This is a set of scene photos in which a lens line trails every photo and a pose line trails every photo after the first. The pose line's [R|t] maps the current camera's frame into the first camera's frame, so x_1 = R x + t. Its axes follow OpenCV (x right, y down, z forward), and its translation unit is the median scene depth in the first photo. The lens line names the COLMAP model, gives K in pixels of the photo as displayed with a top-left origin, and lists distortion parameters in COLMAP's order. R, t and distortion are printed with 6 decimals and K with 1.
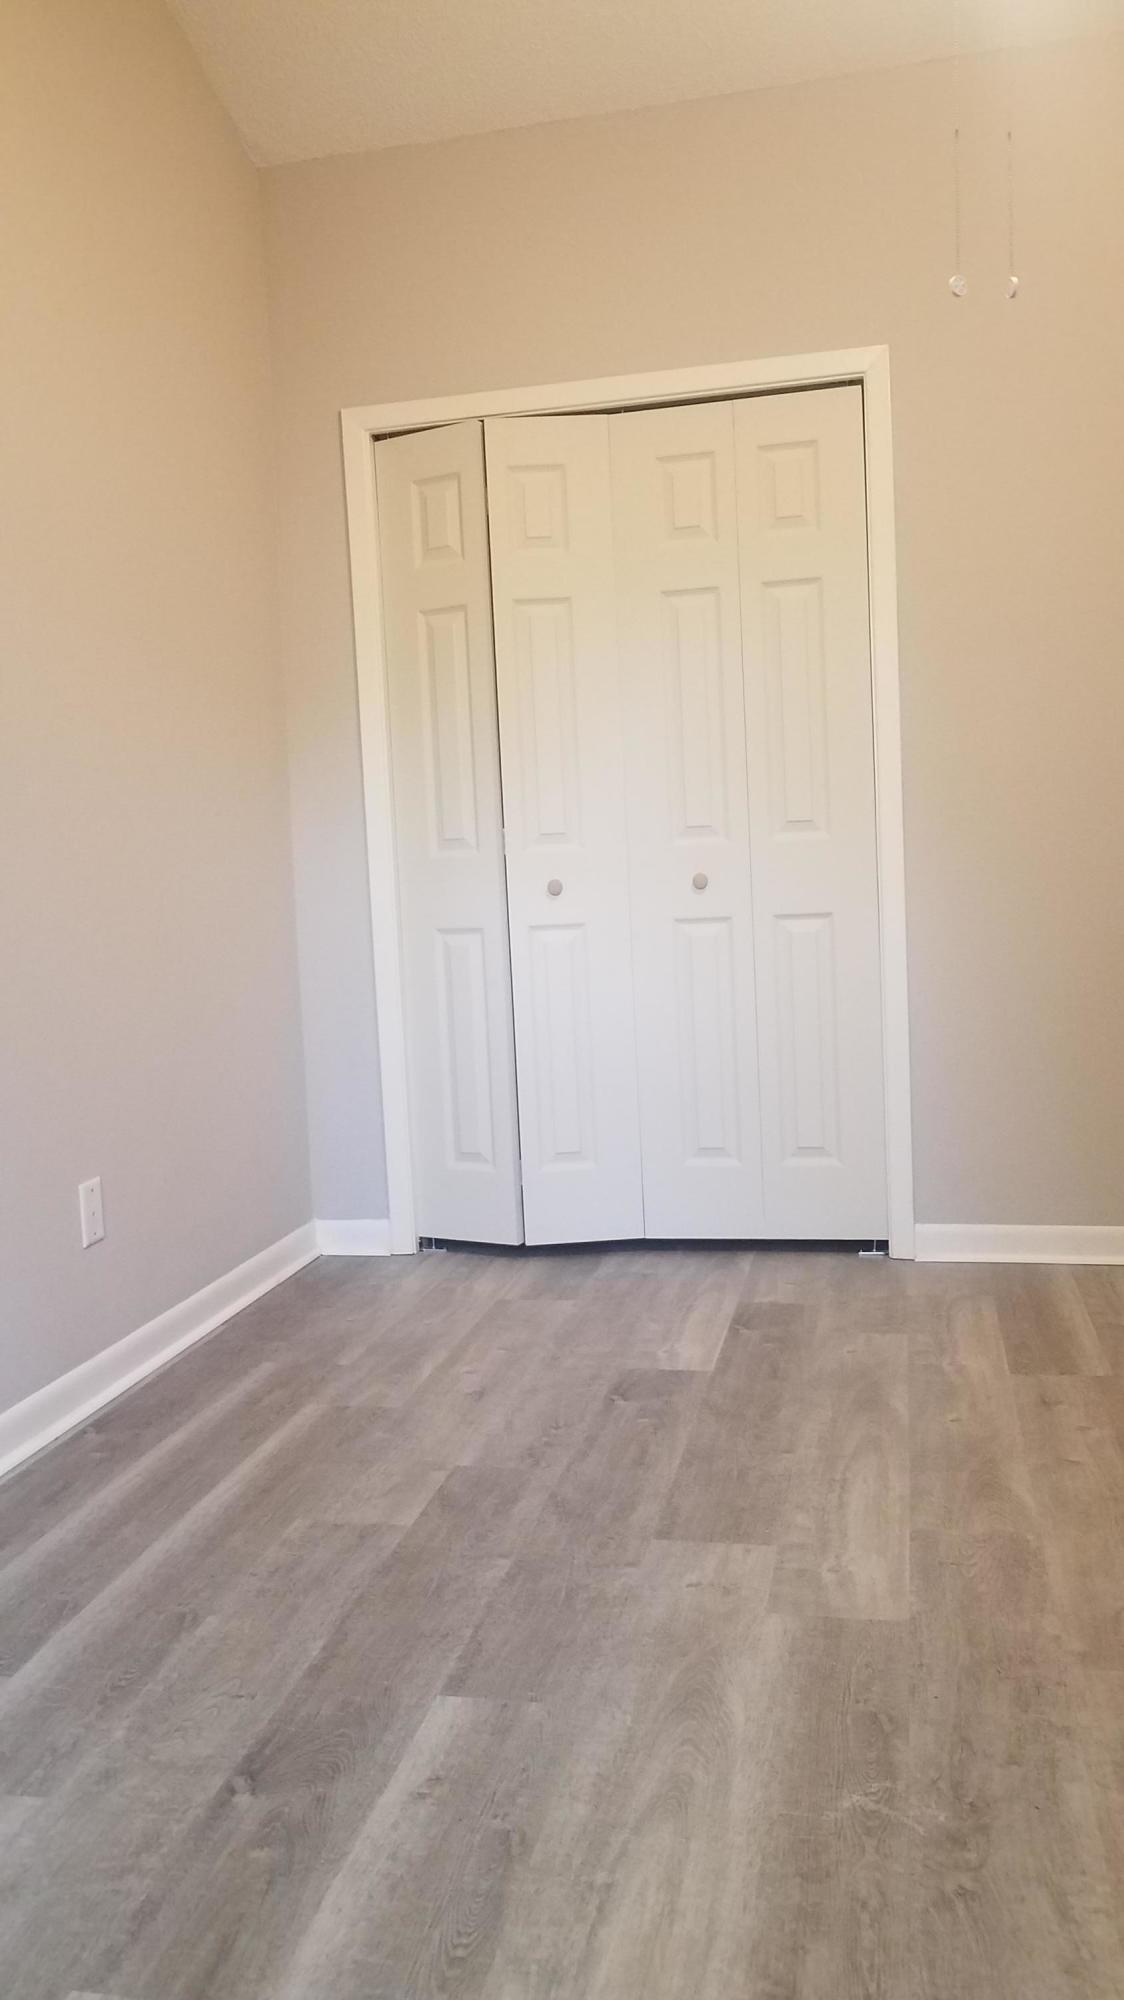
lens RADIAL K [[1558.0, 0, 572.9], [0, 1558.0, 1009.9], [0, 0, 1]] dist [-0.048816, 0.028361]
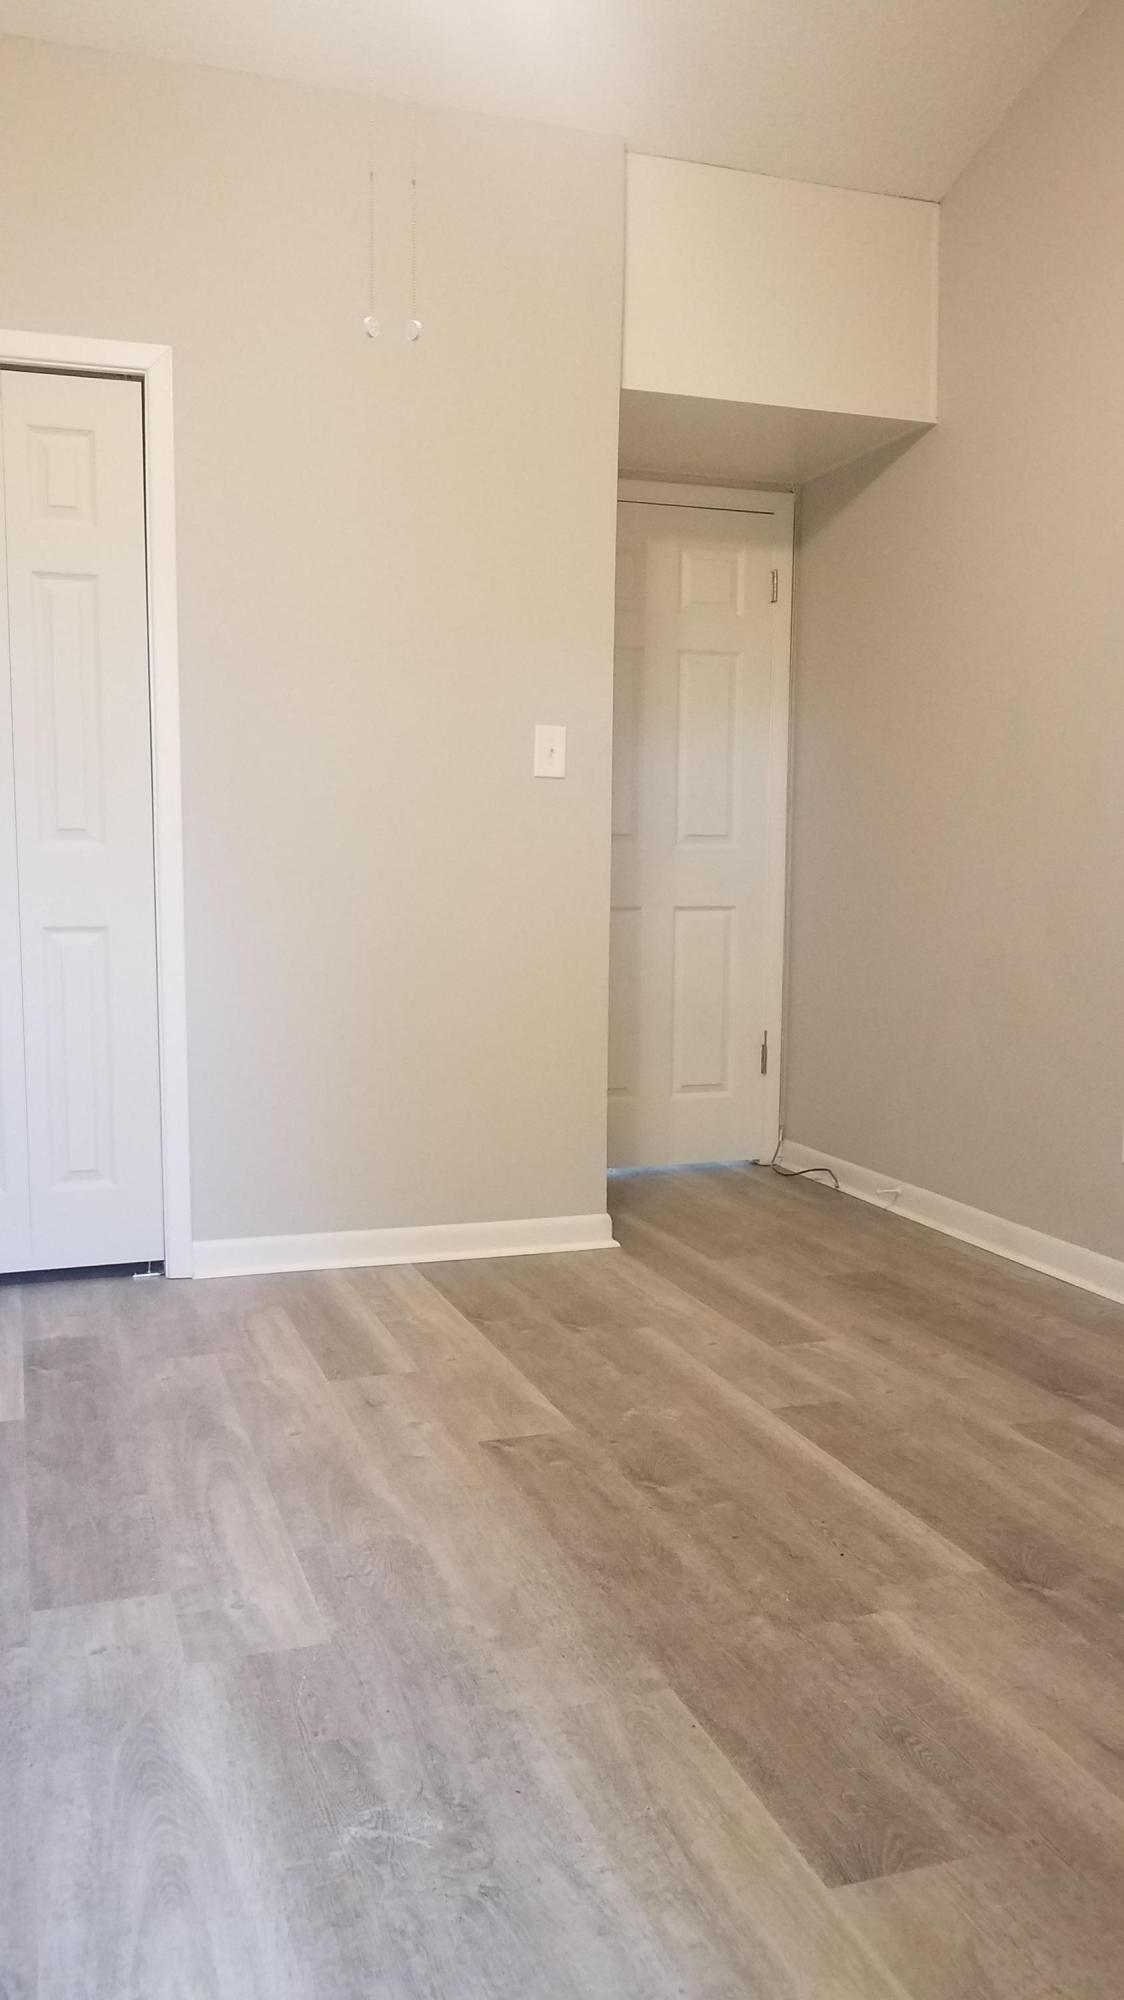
lens RADIAL K [[1558.0, 0, 574.4], [0, 1558.0, 994.6], [0, 0, 1]] dist [-0.048816, 0.028361]
pose [[0.846427, -0.000555, 0.532504, -0.168245], [0.008758, 0.999879, -0.012879, -0.006121], [-0.532432, 0.015565, 0.846330, 0.064606]]
